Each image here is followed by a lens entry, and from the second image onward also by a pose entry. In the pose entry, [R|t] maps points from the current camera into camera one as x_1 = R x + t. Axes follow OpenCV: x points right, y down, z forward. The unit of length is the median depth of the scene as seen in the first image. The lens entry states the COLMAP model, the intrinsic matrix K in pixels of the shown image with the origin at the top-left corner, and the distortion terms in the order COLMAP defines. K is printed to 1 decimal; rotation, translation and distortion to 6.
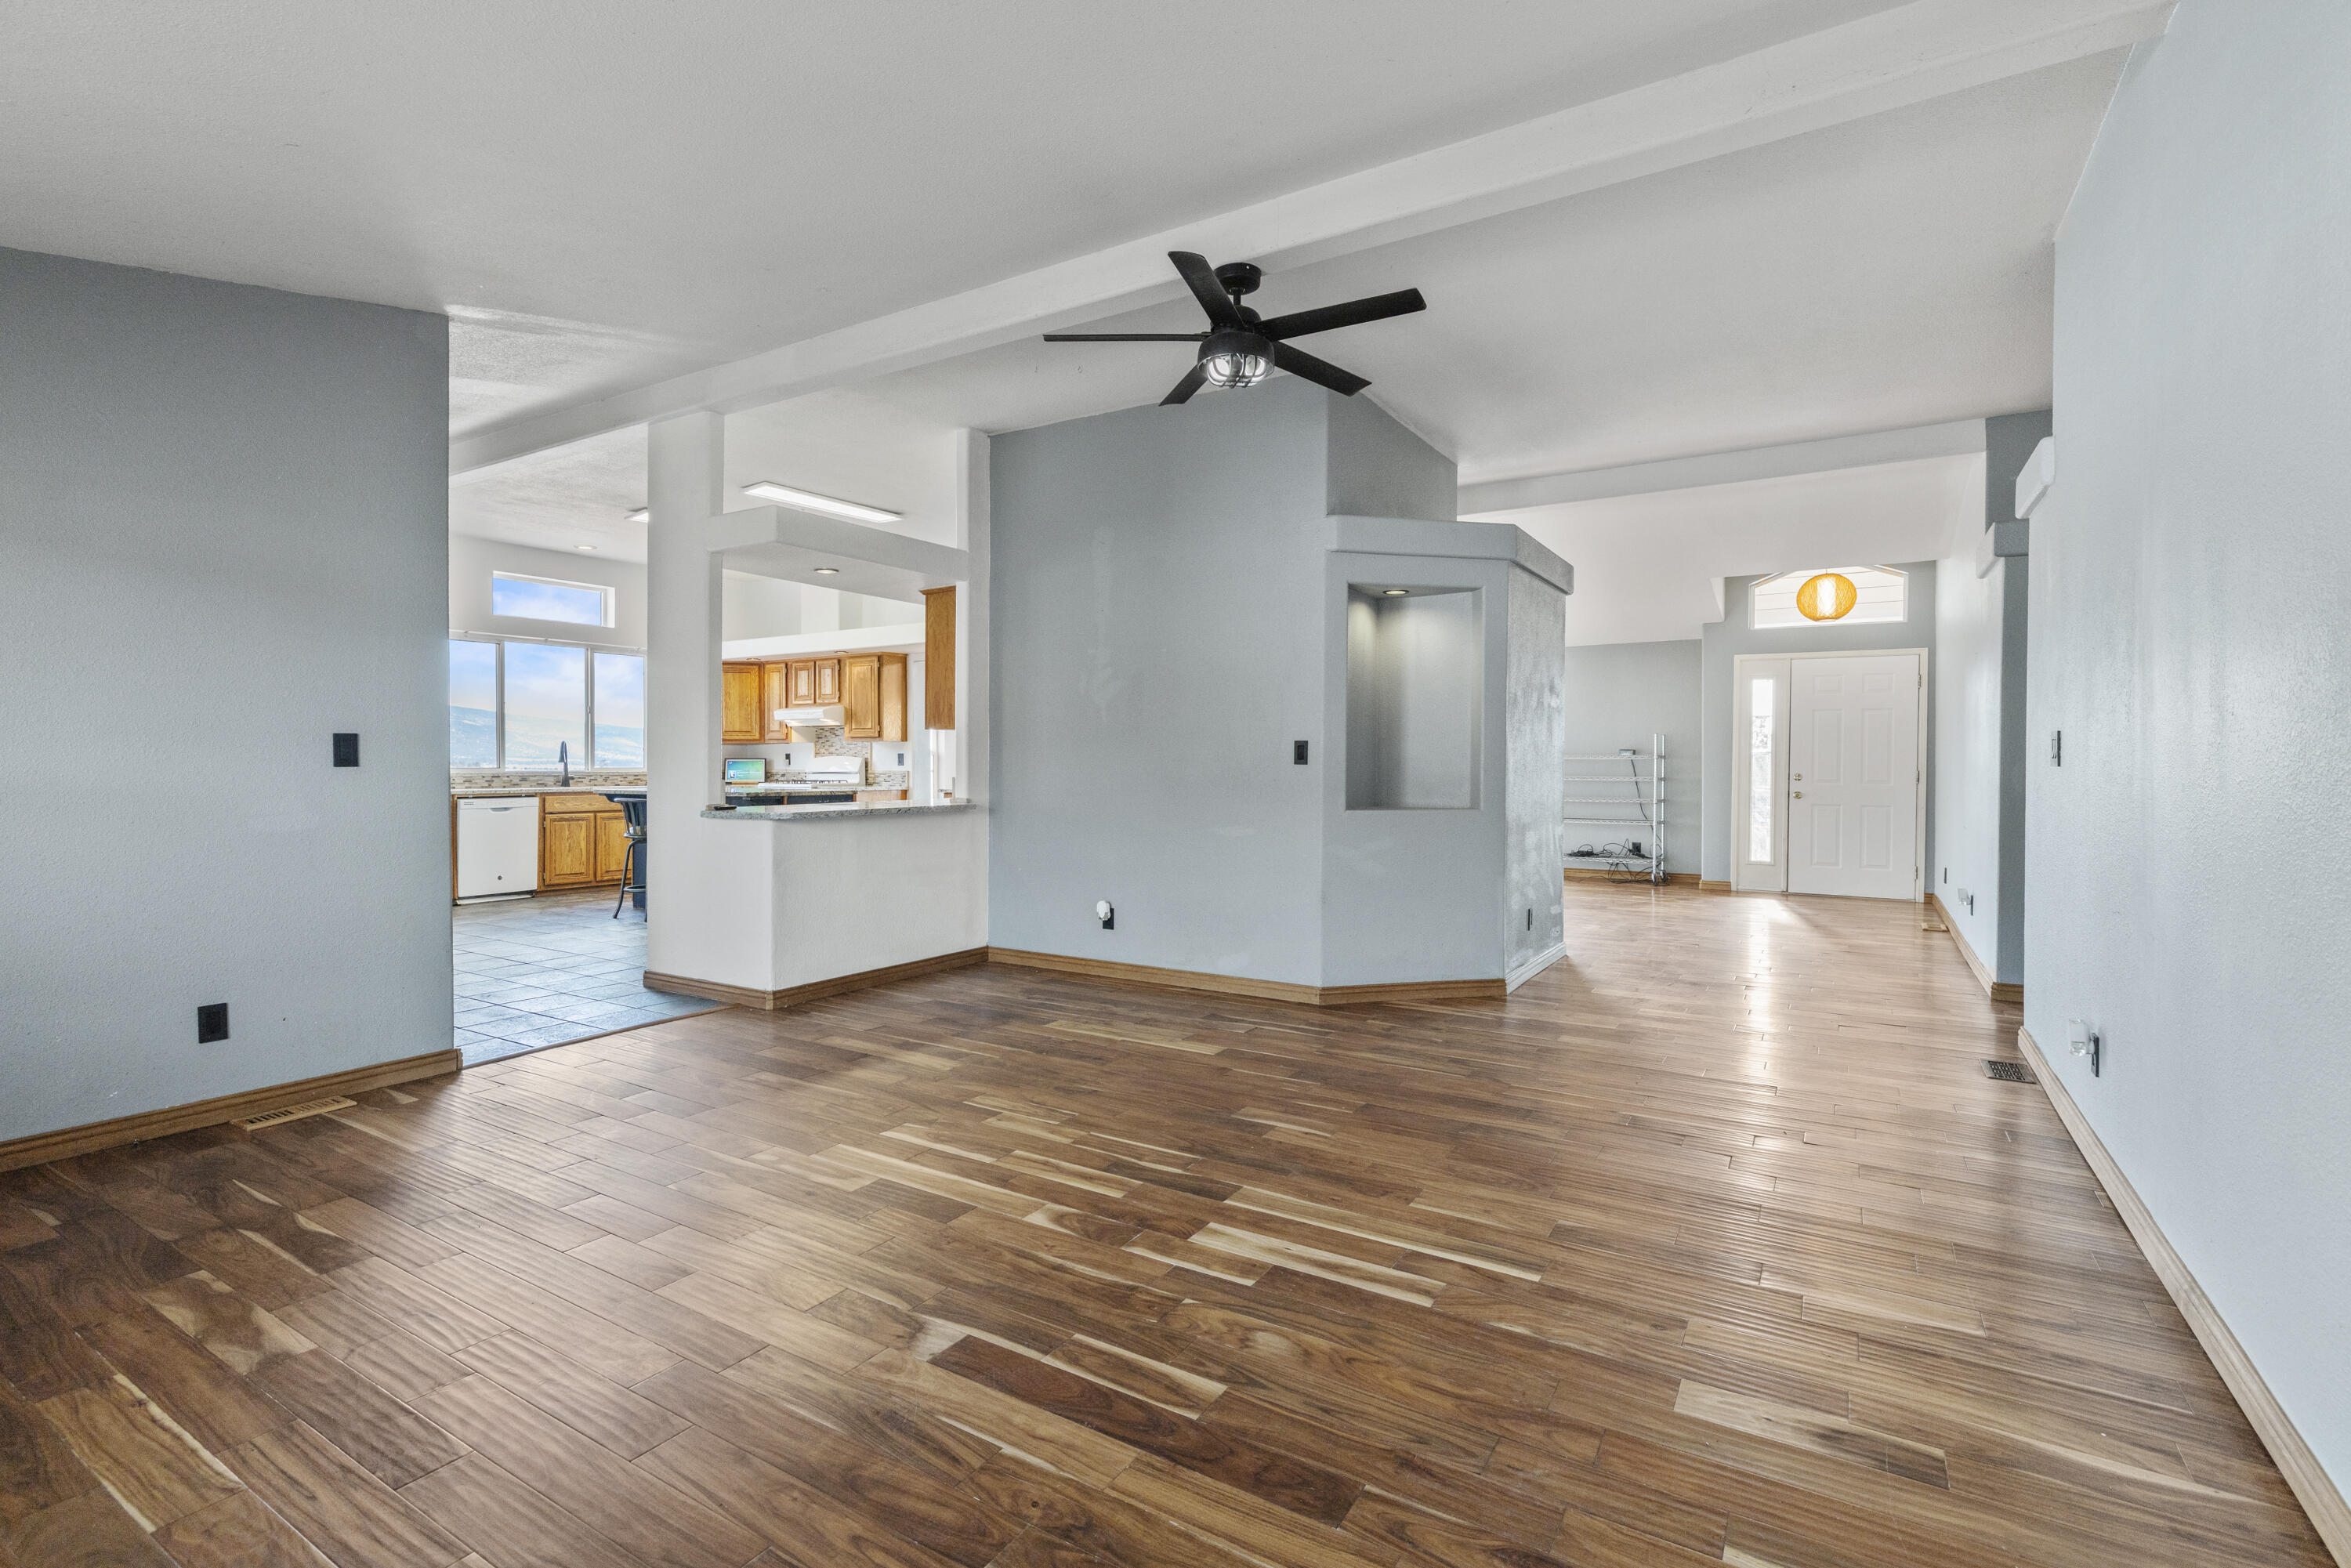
lens RADIAL K [[1099.6, 0, 1169.3], [0, 1099.6, 782.3], [0, 0, 1]] dist [0.003237, 0.000225]
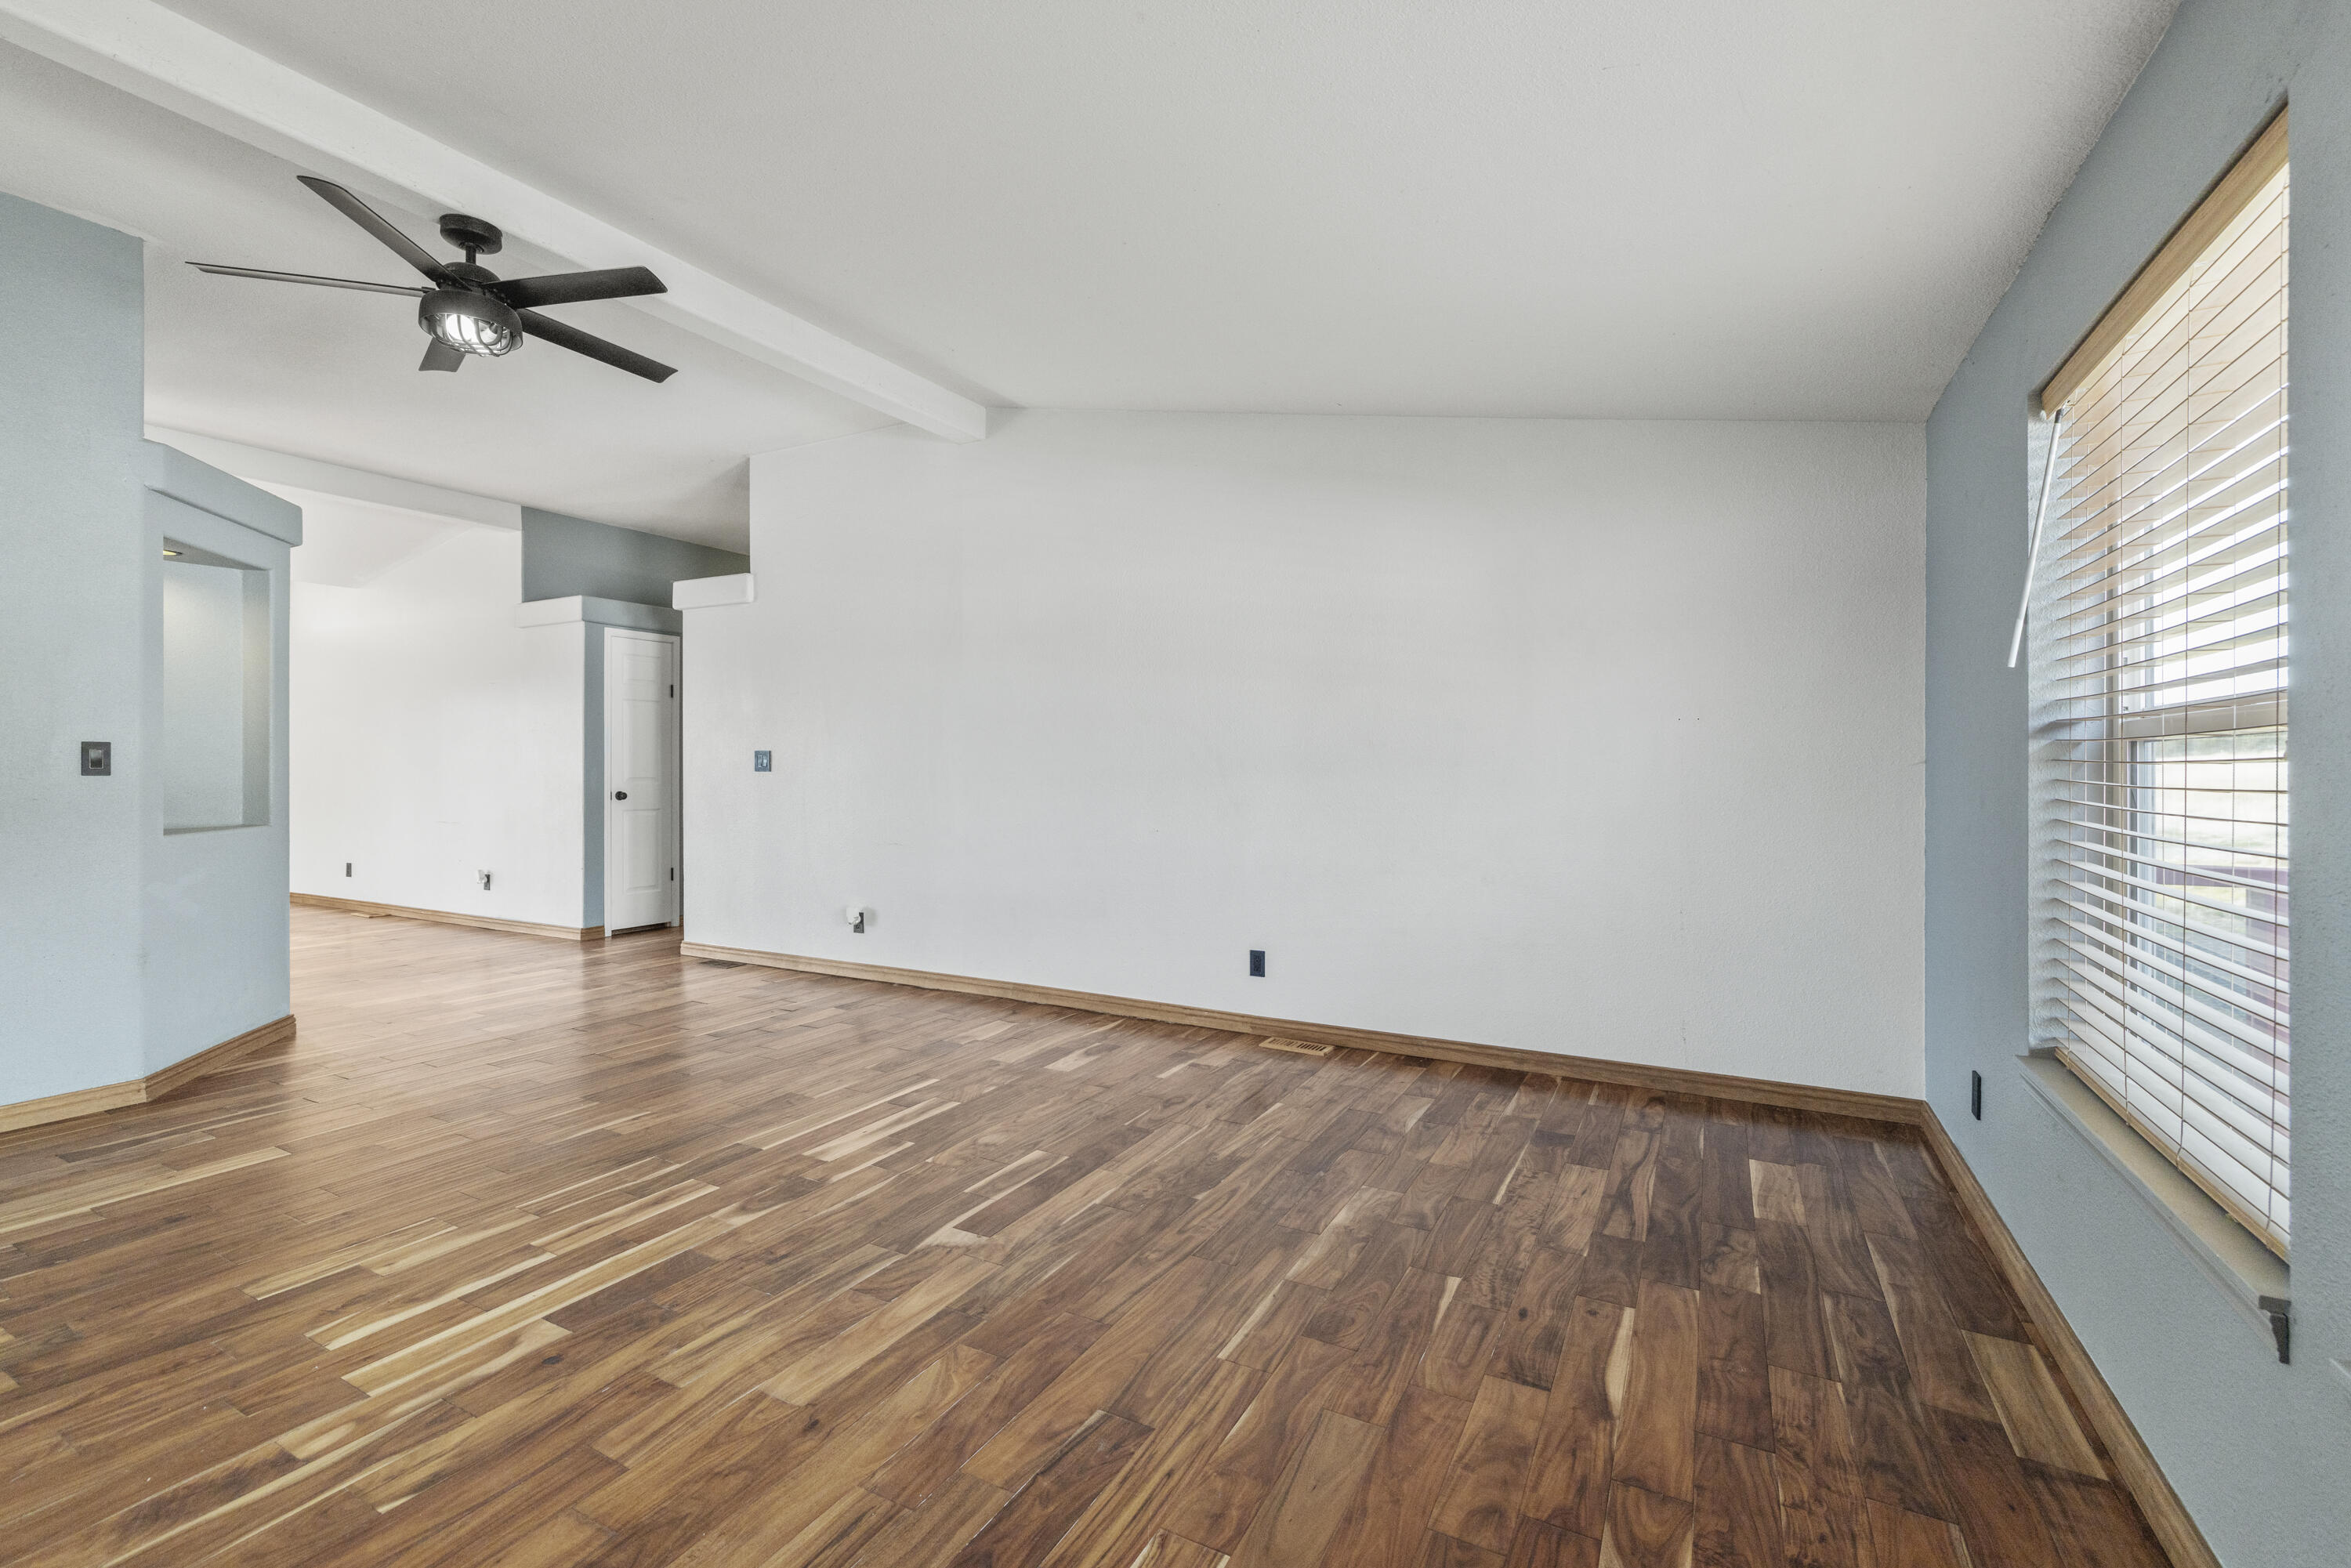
lens RADIAL K [[1025.1, 0, 1175.9], [0, 1025.1, 776.7], [0, 0, 1]] dist [-0.002201, 0.000082]
pose [[-0.083939, -0.009526, 0.996425, -1.014745], [0.019341, 0.999750, 0.011187, -0.015485], [-0.996283, 0.020211, -0.083734, 0.620221]]
